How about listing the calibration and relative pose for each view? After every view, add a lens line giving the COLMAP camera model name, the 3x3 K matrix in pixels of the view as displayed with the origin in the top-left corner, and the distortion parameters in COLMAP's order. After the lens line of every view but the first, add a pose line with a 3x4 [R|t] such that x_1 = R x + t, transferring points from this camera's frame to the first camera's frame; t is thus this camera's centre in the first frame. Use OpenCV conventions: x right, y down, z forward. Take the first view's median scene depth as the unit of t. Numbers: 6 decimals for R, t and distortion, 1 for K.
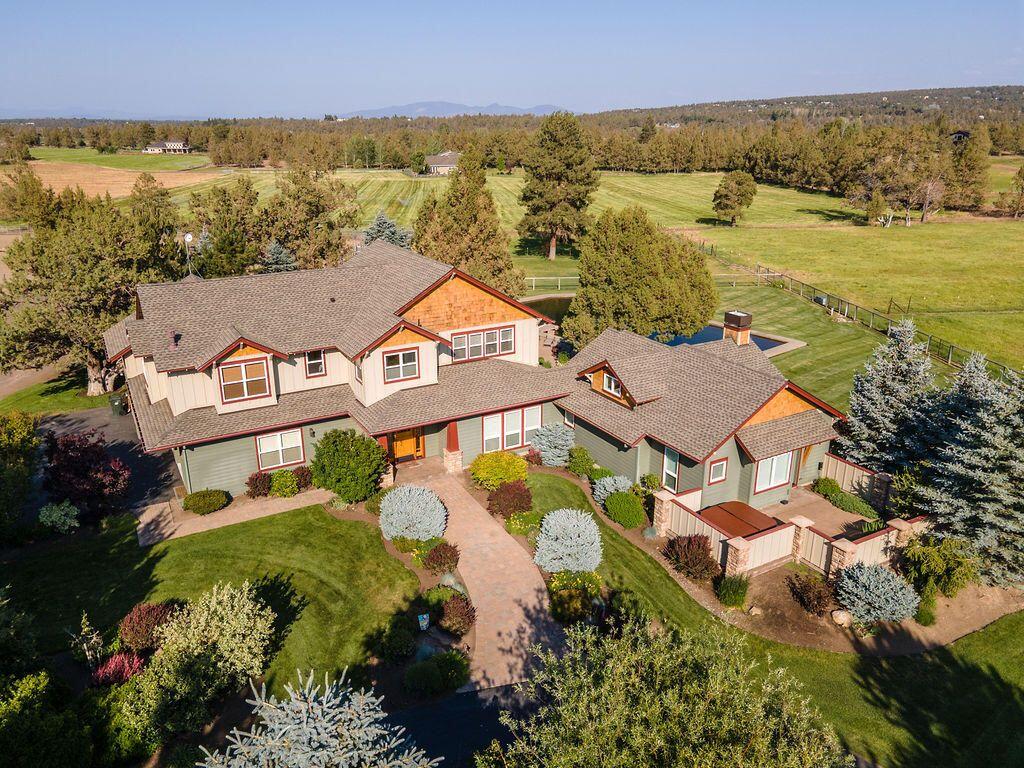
lens RADIAL K [[756.0, 0, 517.9], [0, 756.0, 383.0], [0, 0, 1]] dist [0.035075, 0.005155]
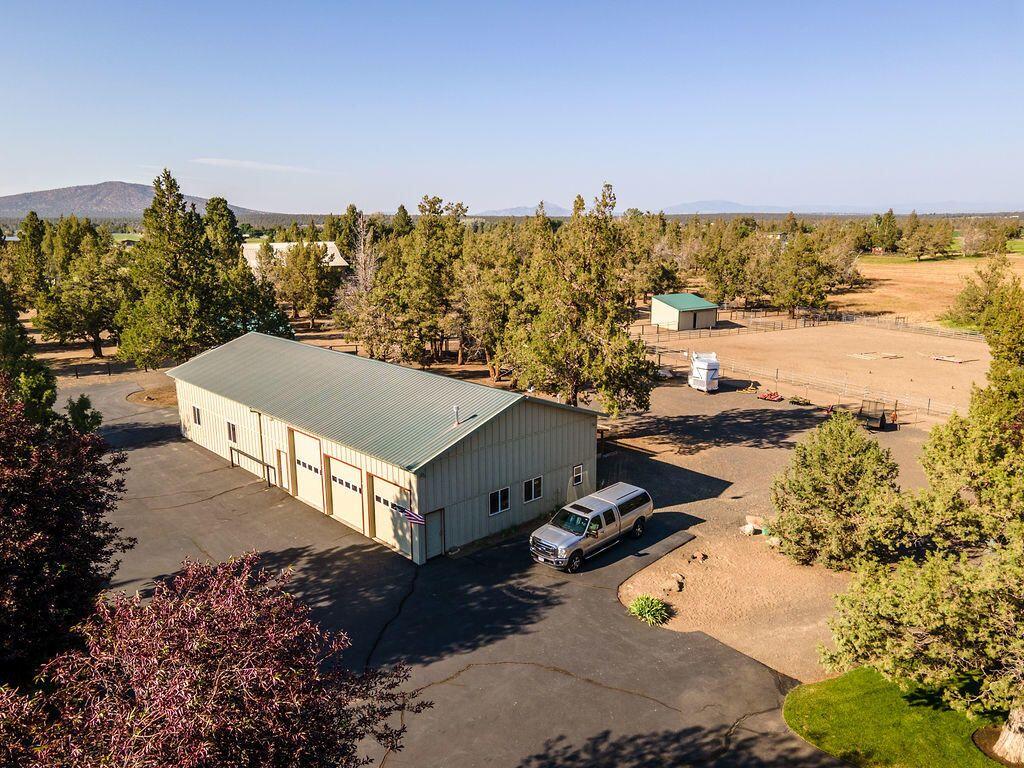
lens RADIAL K [[756.0, 0, 505.6], [0, 756.0, 381.2], [0, 0, 1]] dist [0.035075, 0.005155]
pose [[0.442192, 0.189701, -0.876630, -0.428189], [-0.288821, 0.955434, 0.061067, -0.191875], [0.849146, 0.226185, 0.477275, 0.620737]]
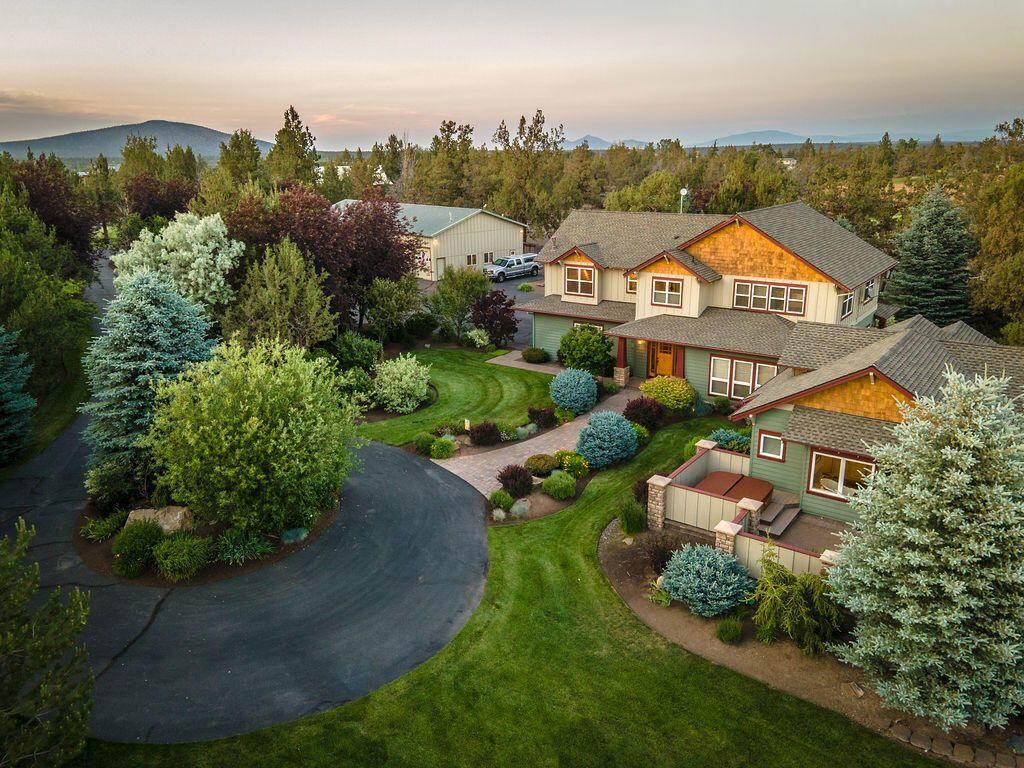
lens RADIAL K [[756.0, 0, 501.9], [0, 756.0, 389.1], [0, 0, 1]] dist [0.035075, 0.005155]
pose [[0.390930, 0.268144, -0.880495, 0.798697], [-0.284449, 0.944991, 0.161493, 0.000608], [0.875364, 0.187324, 0.445699, 0.294033]]
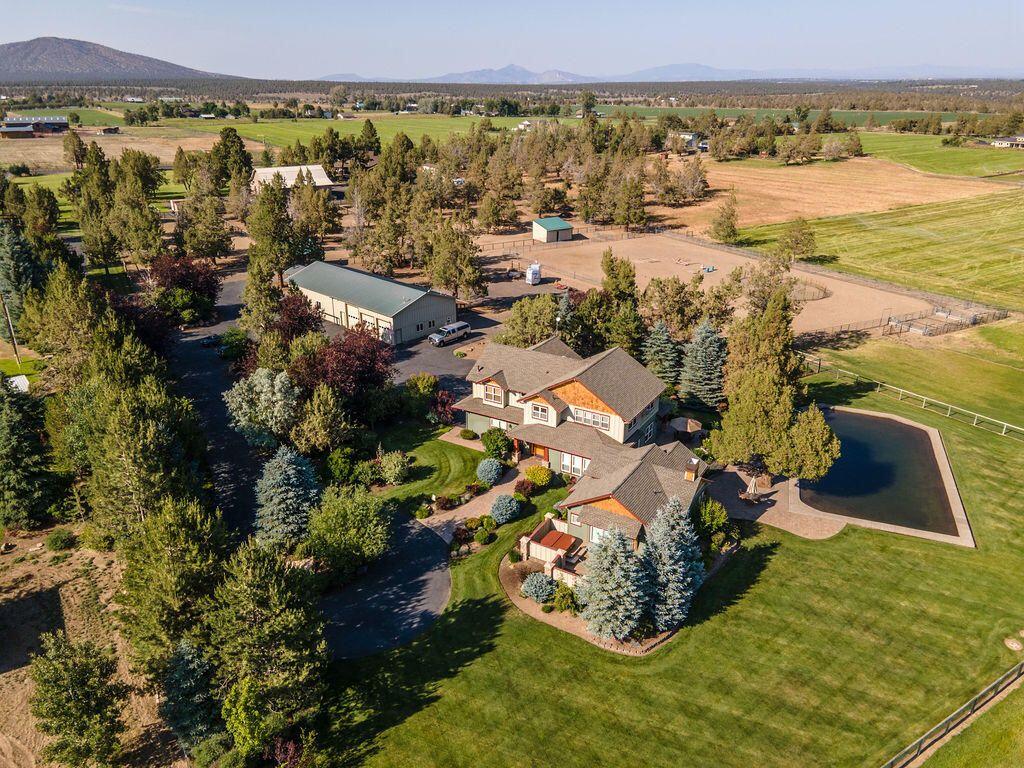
lens RADIAL K [[756.0, 0, 501.5], [0, 756.0, 378.5], [0, 0, 1]] dist [0.035075, 0.005155]
pose [[0.476171, 0.324476, -0.817298, 1.470820], [-0.286904, 0.935897, 0.204406, -0.507773], [0.831232, 0.137154, 0.538741, -0.228240]]
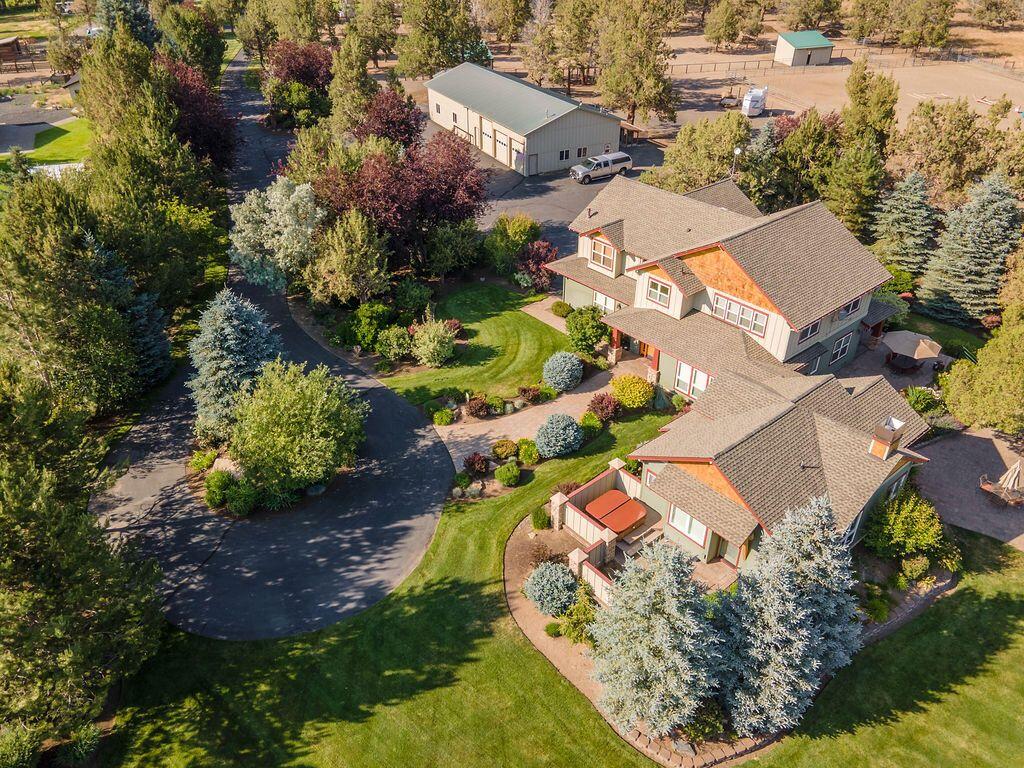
lens RADIAL K [[756.0, 0, 502.6], [0, 756.0, 379.1], [0, 0, 1]] dist [0.035075, 0.005155]
pose [[0.172023, 0.531039, -0.829702, 0.981475], [-0.318211, 0.827060, 0.463373, -0.426089], [0.932282, 0.184309, 0.311256, 0.356877]]
